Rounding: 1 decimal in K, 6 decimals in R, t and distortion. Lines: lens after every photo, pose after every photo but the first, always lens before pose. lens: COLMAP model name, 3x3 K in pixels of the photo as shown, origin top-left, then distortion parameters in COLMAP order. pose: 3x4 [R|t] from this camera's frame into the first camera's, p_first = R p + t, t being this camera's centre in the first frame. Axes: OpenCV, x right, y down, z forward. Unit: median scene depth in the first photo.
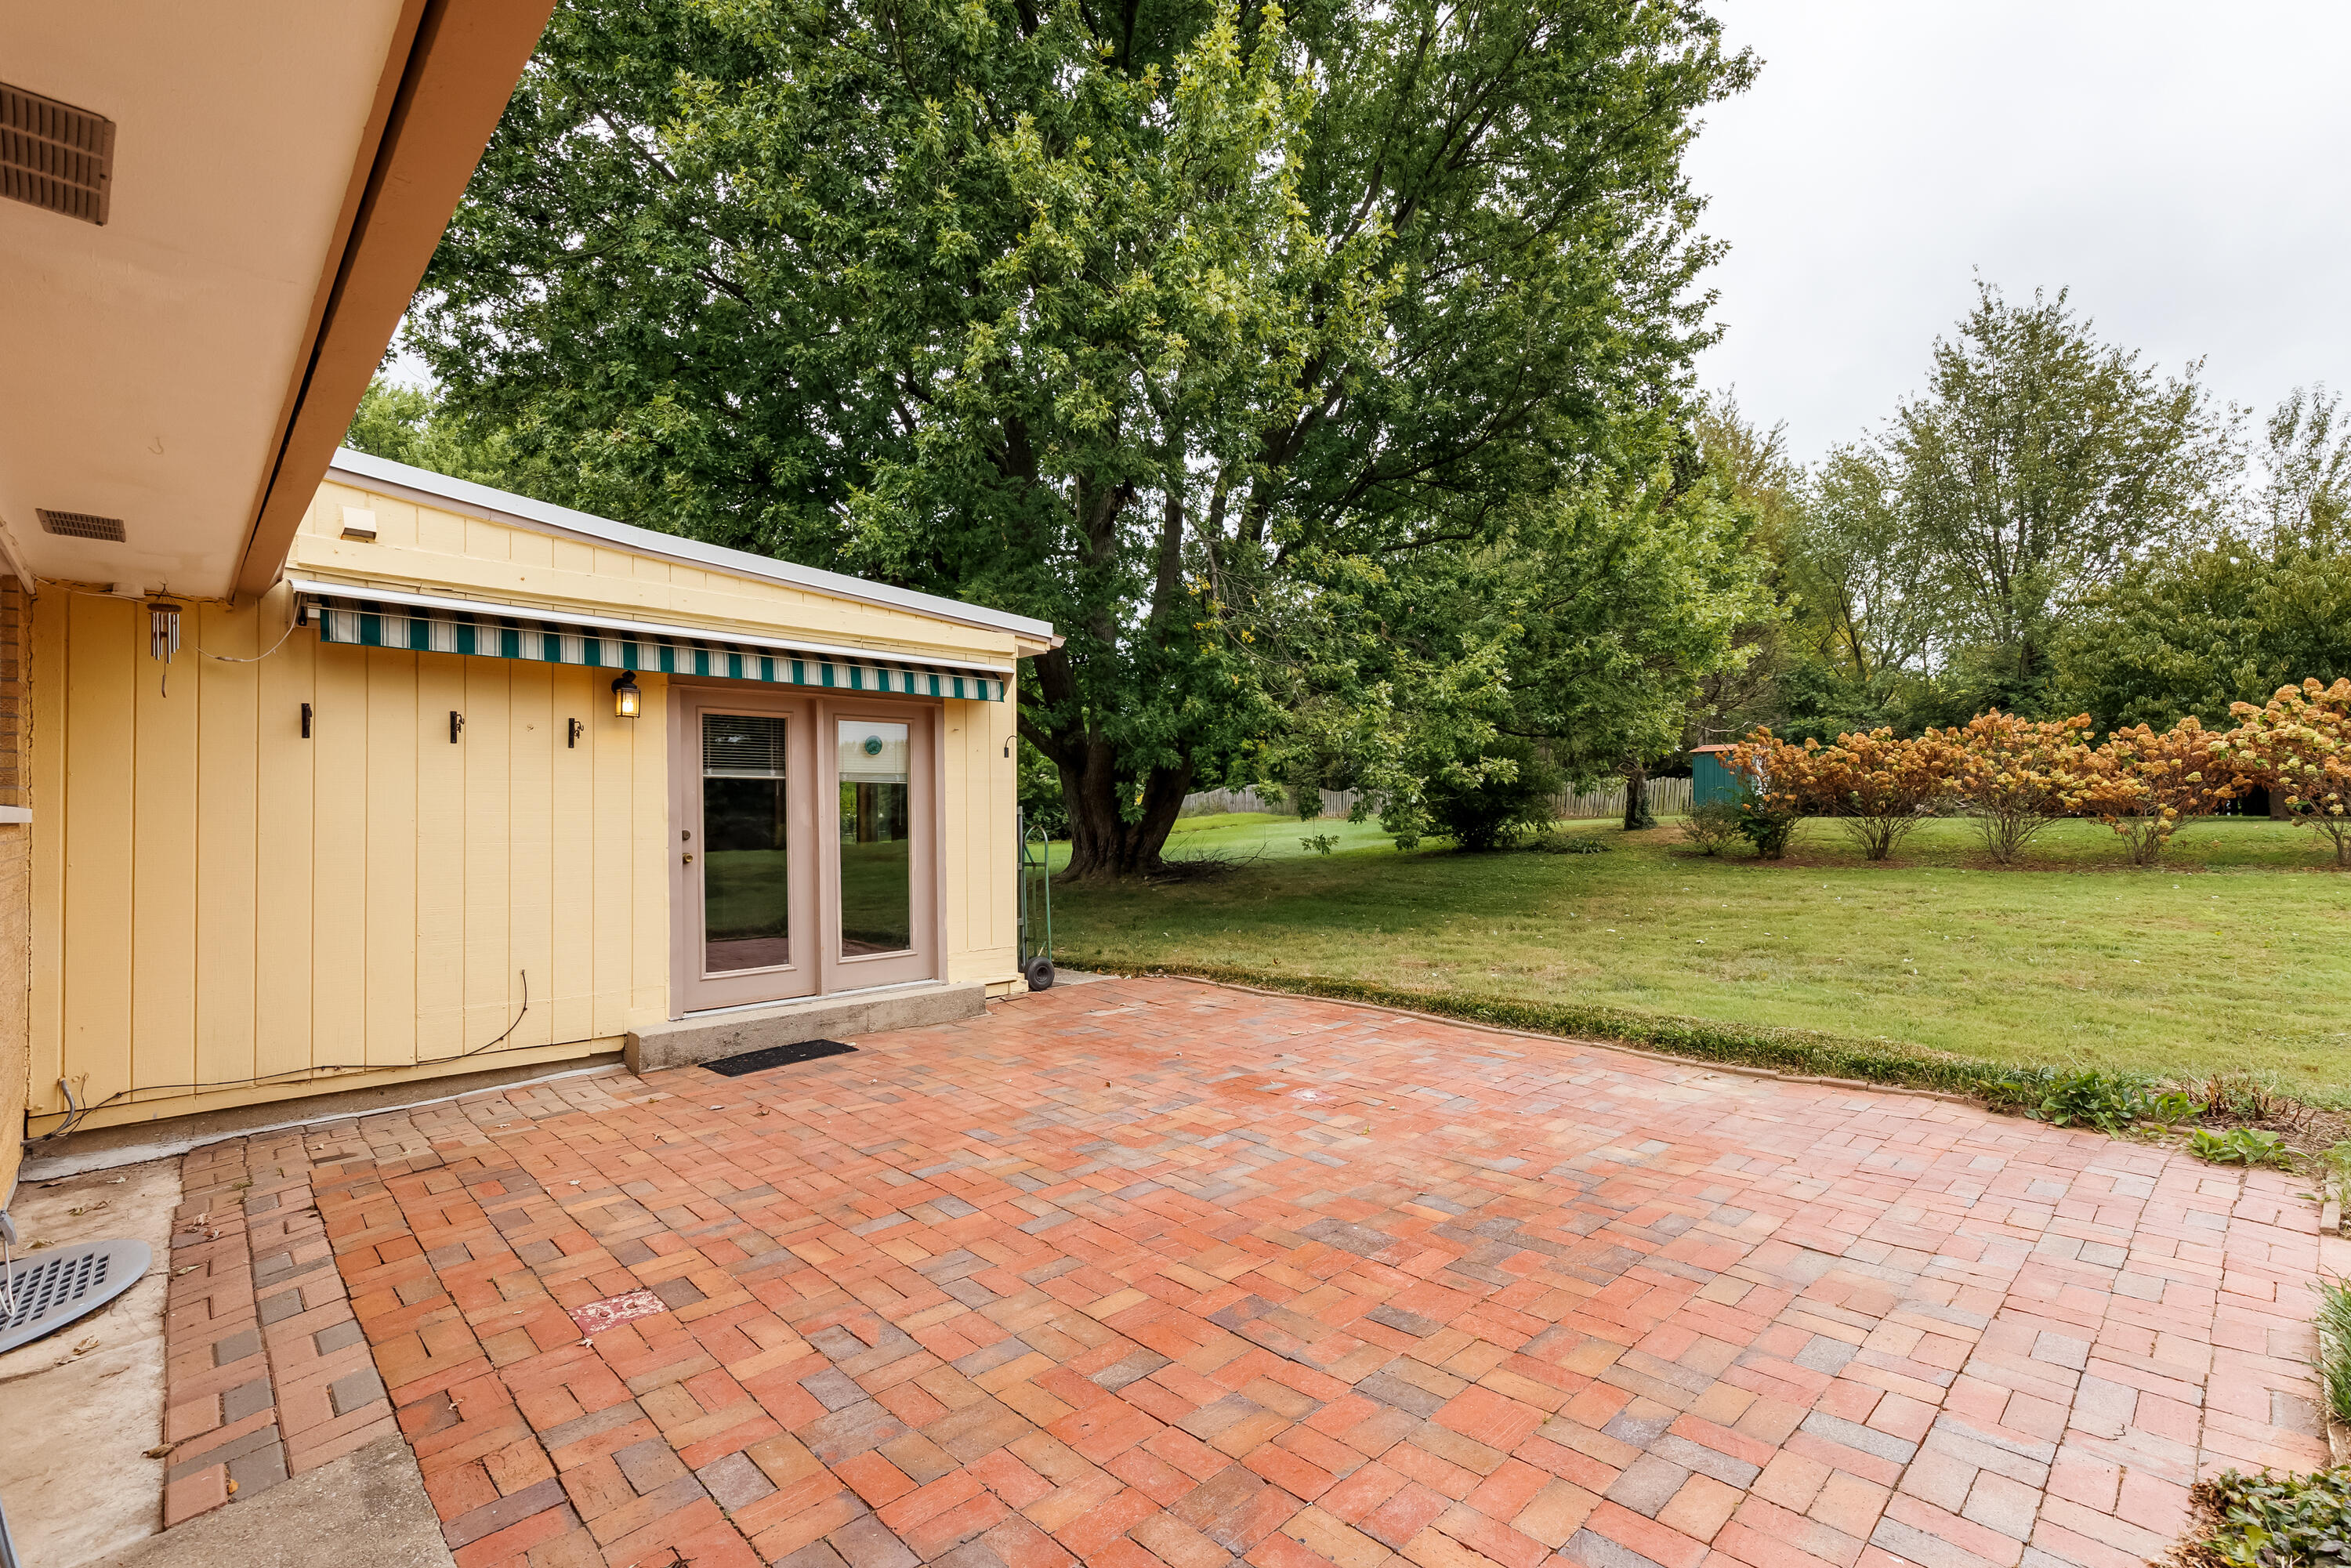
lens RADIAL K [[1068.3, 0, 1175.0], [0, 1068.3, 802.8], [0, 0, 1]] dist [-0.001101, -0.000379]
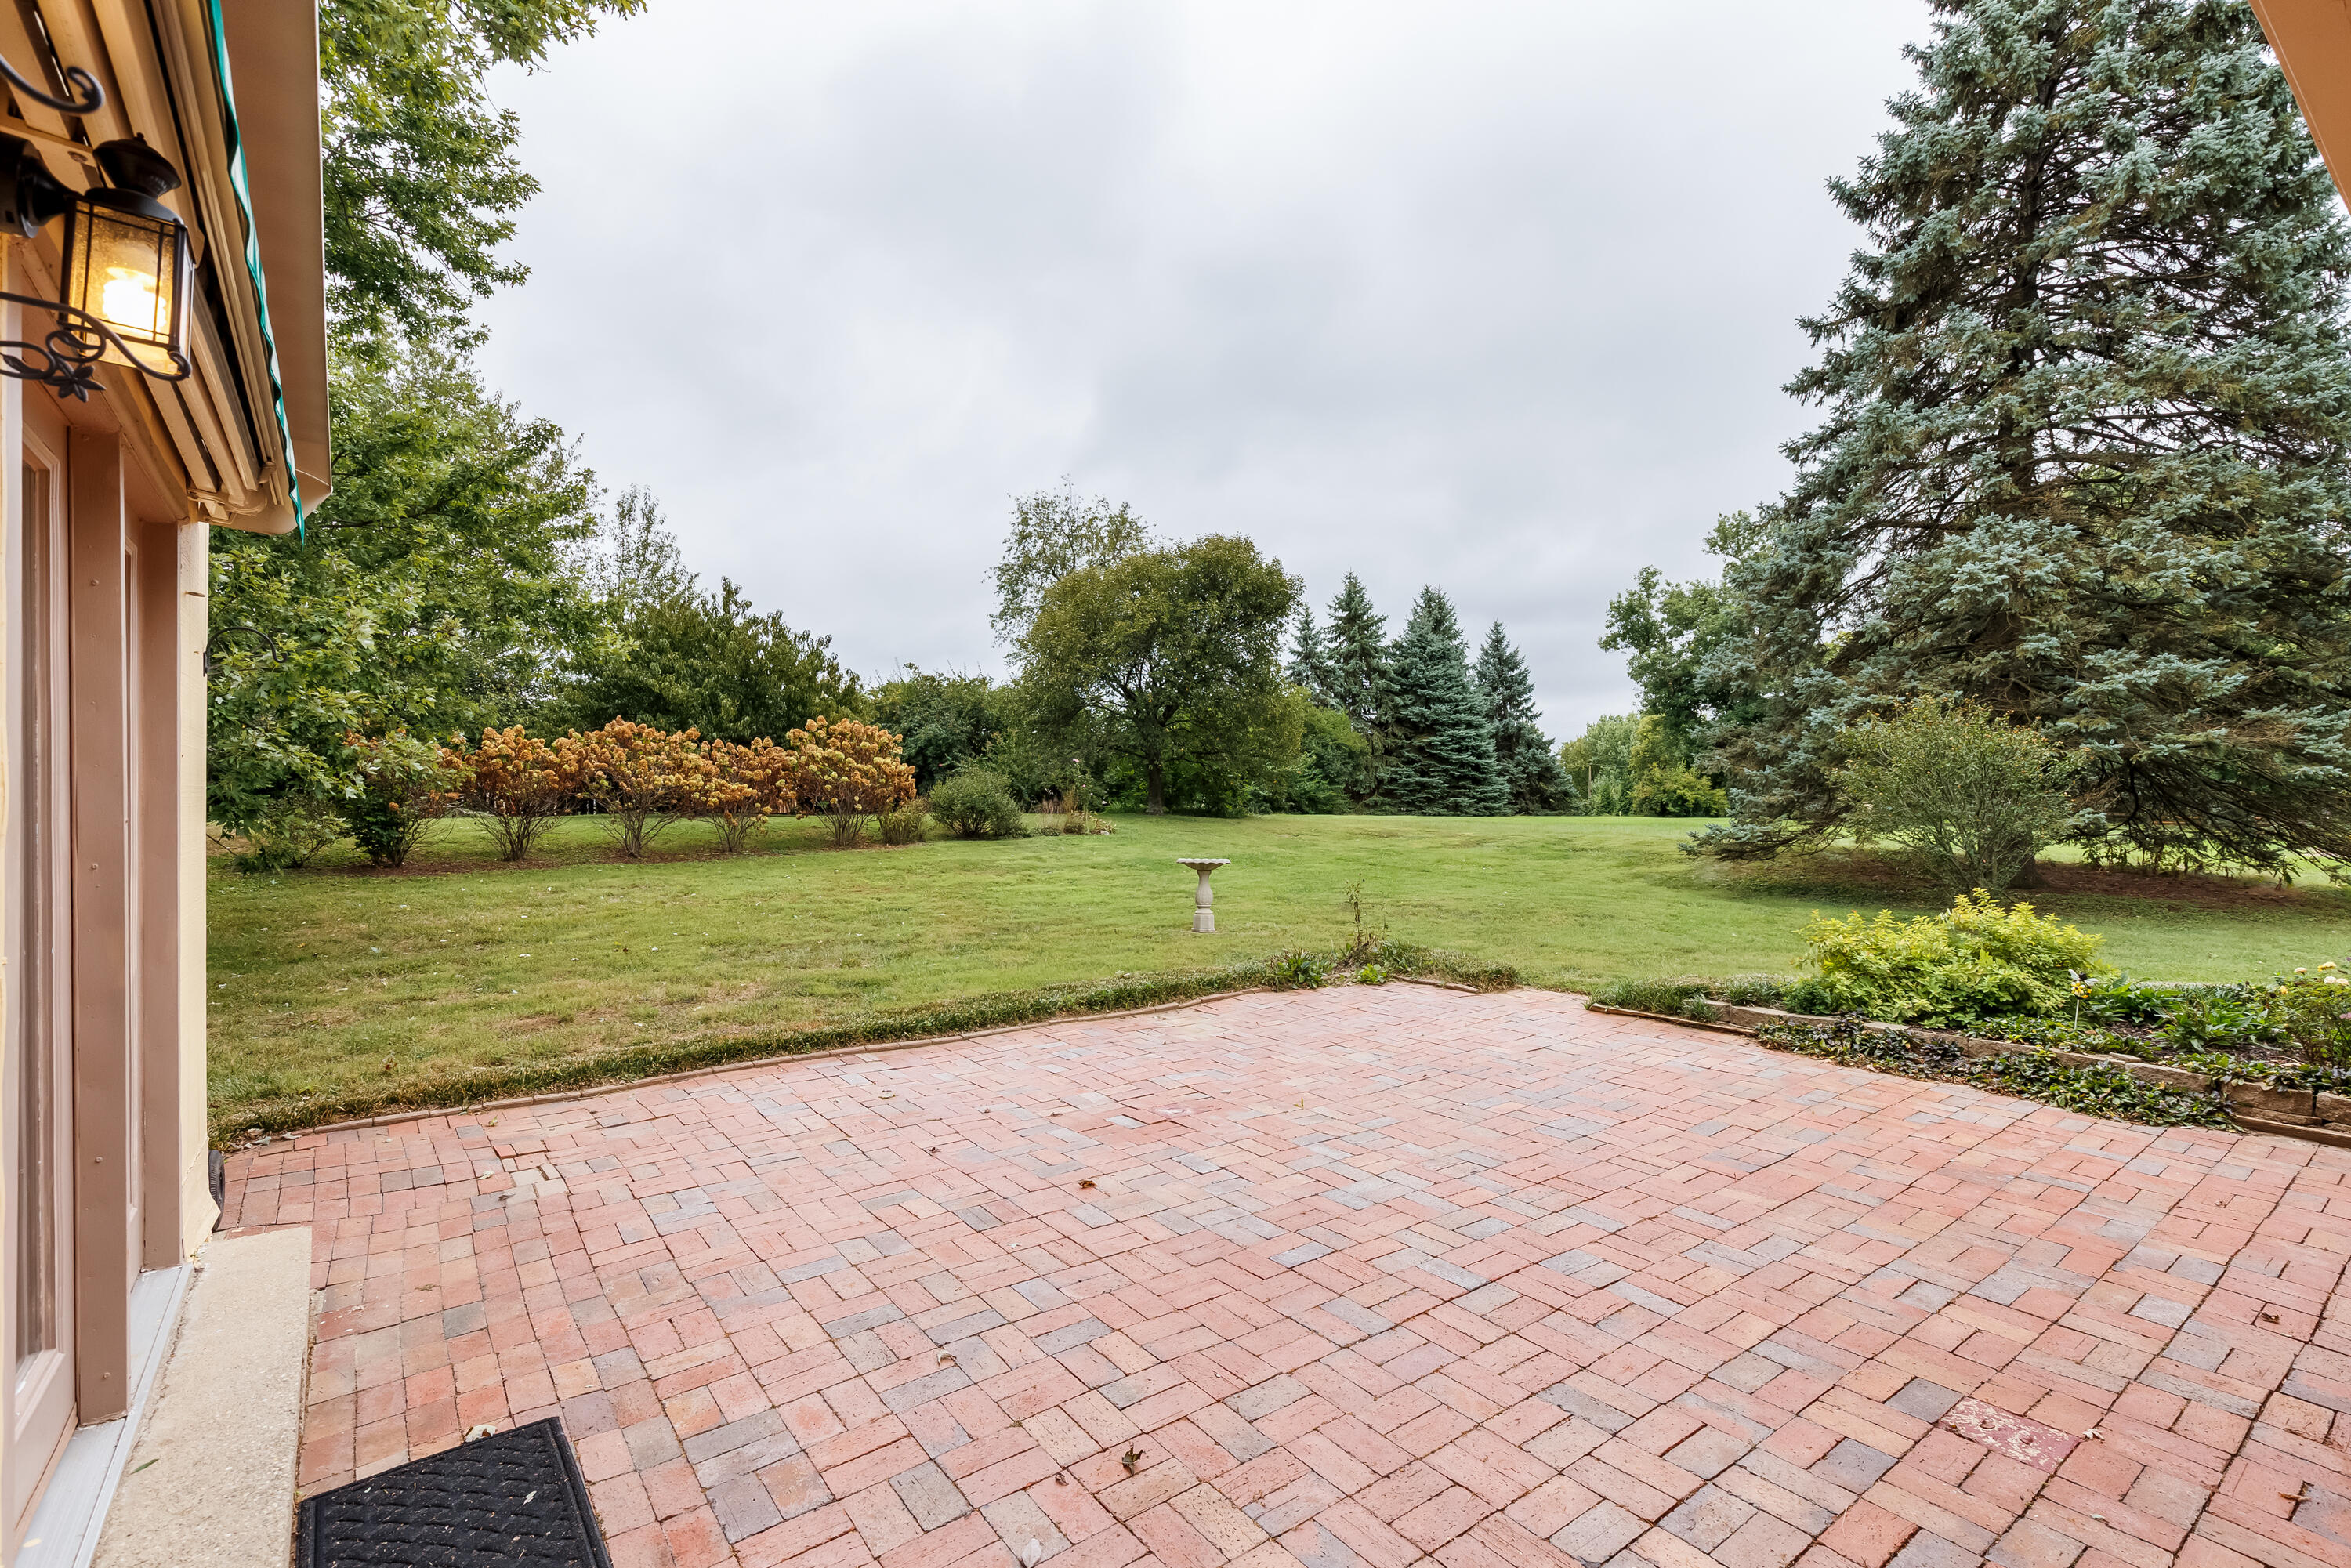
lens RADIAL K [[1088.2, 0, 1175.5], [0, 1088.2, 784.0], [0, 0, 1]] dist [-0.001387, -0.001285]
pose [[0.117384, 0.020676, 0.992871, -1.074383], [-0.001144, 0.999785, -0.020685, 0.013303], [-0.993086, 0.001293, 0.117383, 1.165603]]
